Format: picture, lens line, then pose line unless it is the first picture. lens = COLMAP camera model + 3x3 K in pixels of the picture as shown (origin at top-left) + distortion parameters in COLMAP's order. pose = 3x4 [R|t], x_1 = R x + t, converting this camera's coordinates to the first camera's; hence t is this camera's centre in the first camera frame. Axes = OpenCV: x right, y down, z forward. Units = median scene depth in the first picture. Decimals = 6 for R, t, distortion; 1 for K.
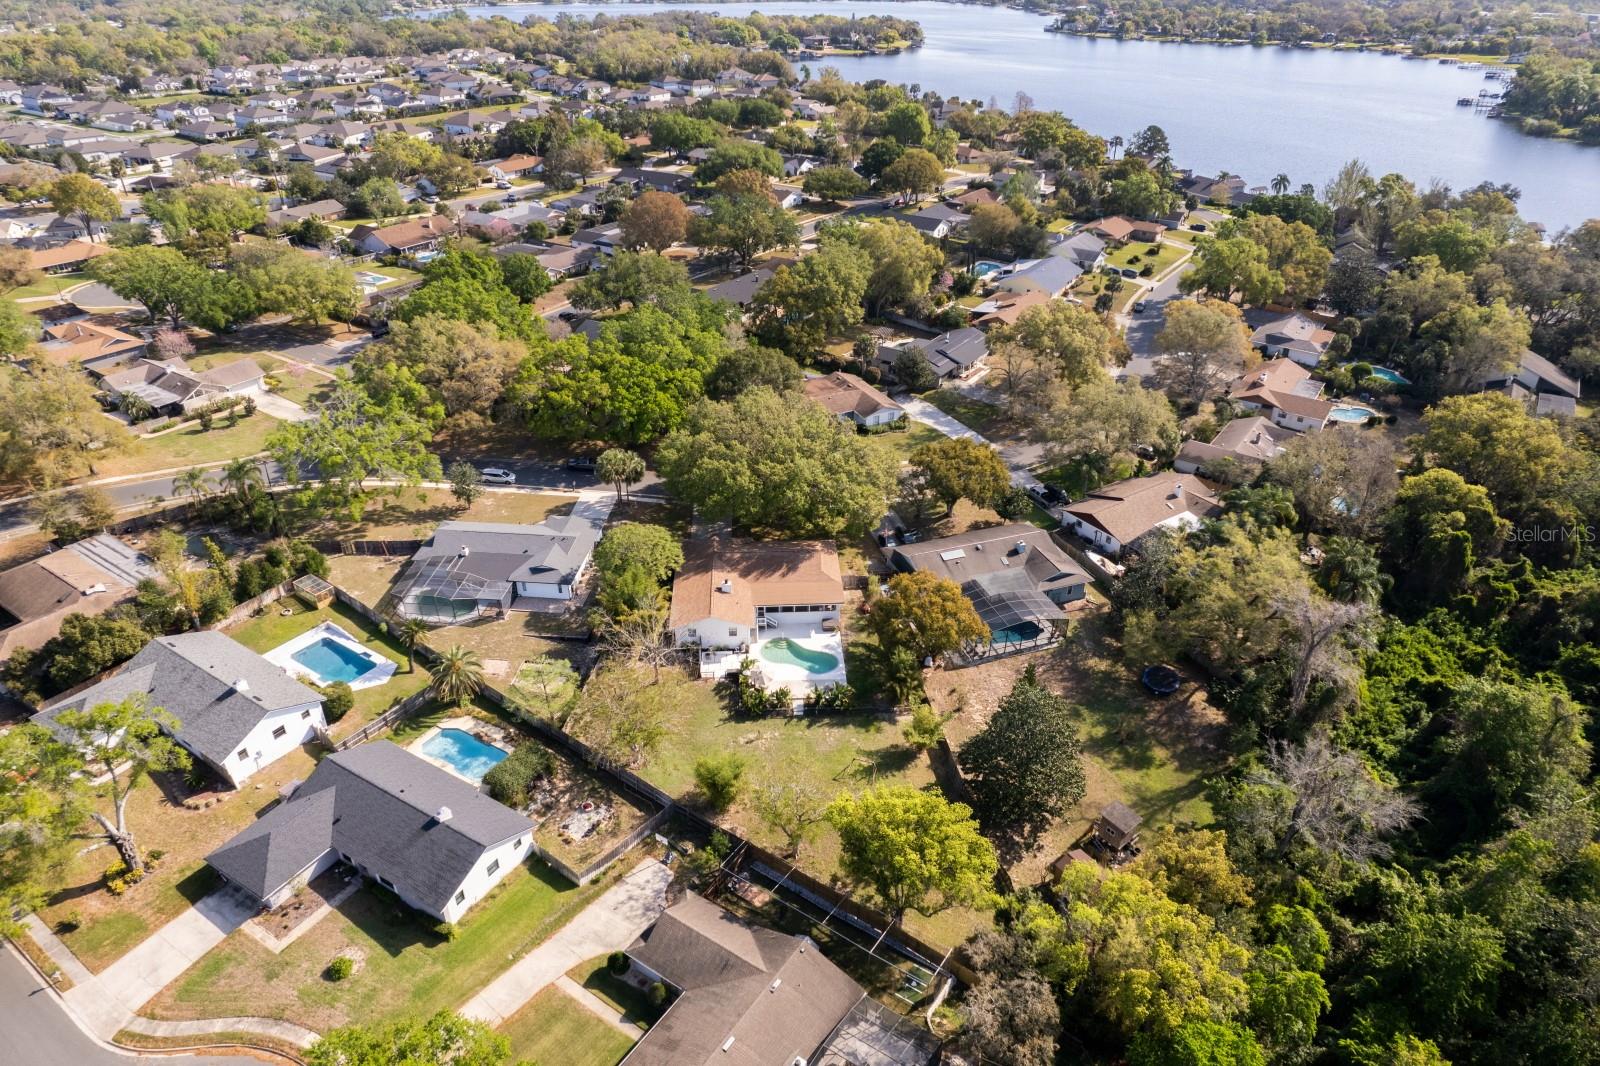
lens RADIAL K [[1035.7, 0, 798.6], [0, 1035.7, 520.1], [0, 0, 1]] dist [-0.058066, 0.055241]
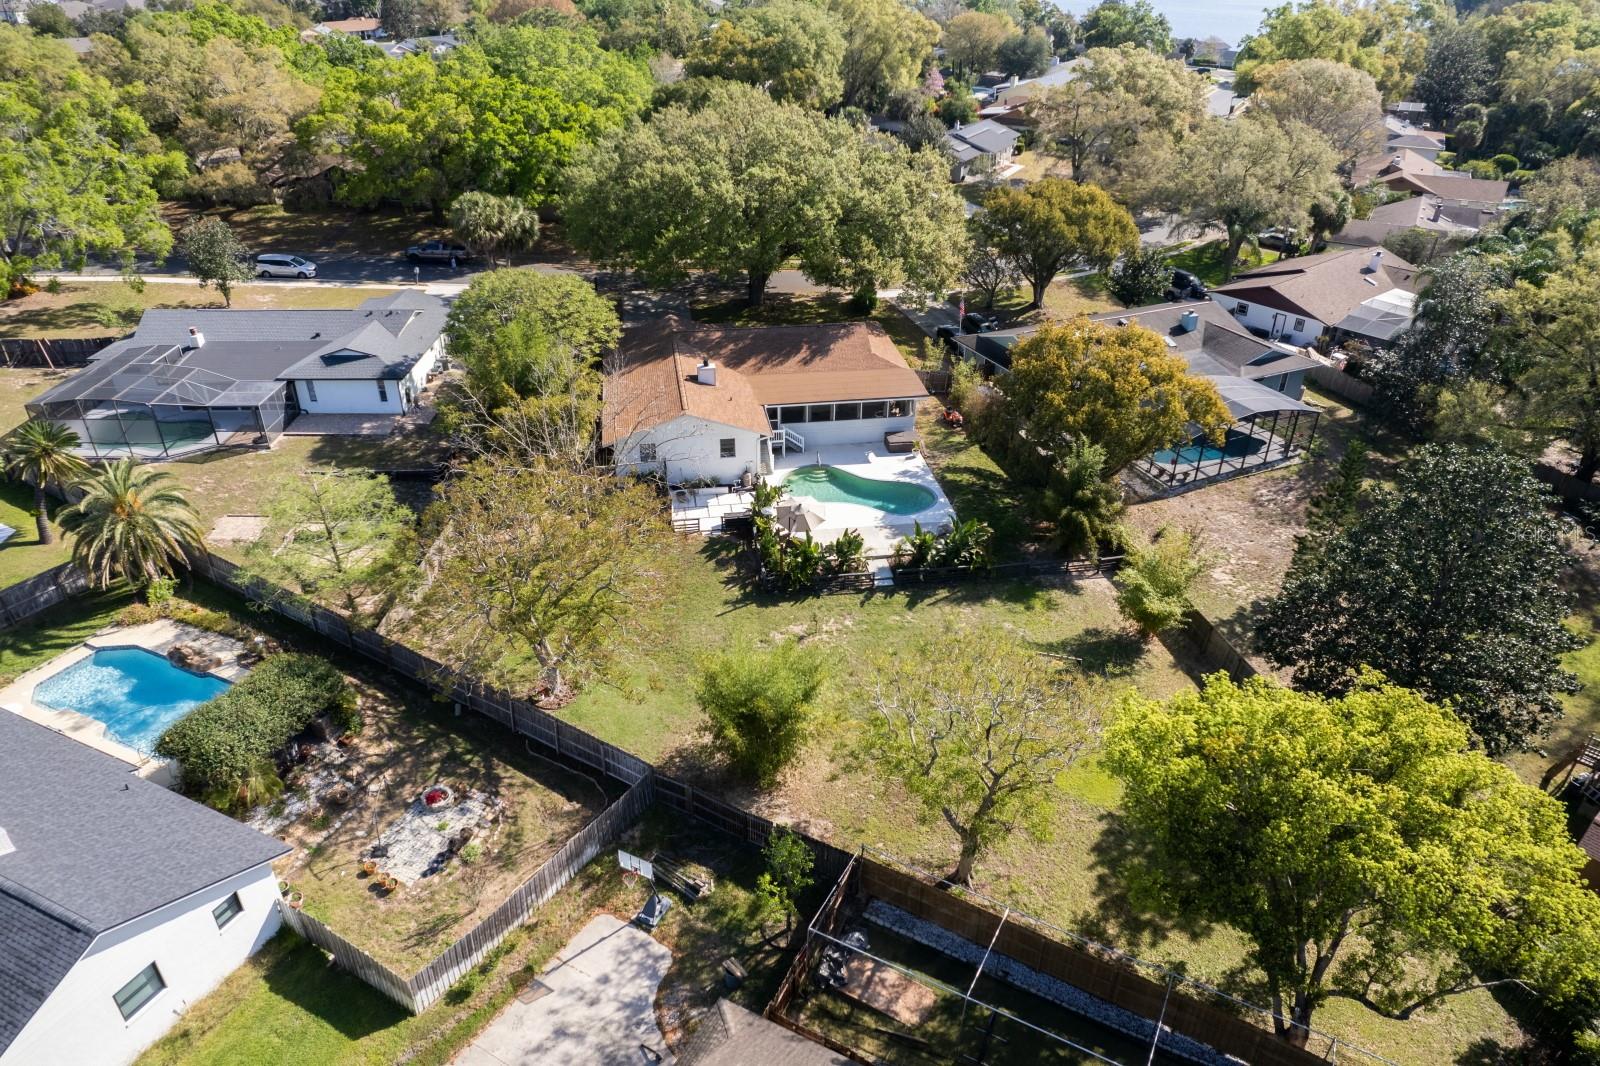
lens RADIAL K [[1035.7, 0, 793.4], [0, 1035.7, 545.4], [0, 0, 1]] dist [-0.058066, 0.055241]
pose [[0.994378, -0.050139, 0.093261, -0.087490], [0.048158, 0.998566, 0.023368, 0.156643], [-0.094299, -0.018745, 0.995367, 0.520370]]
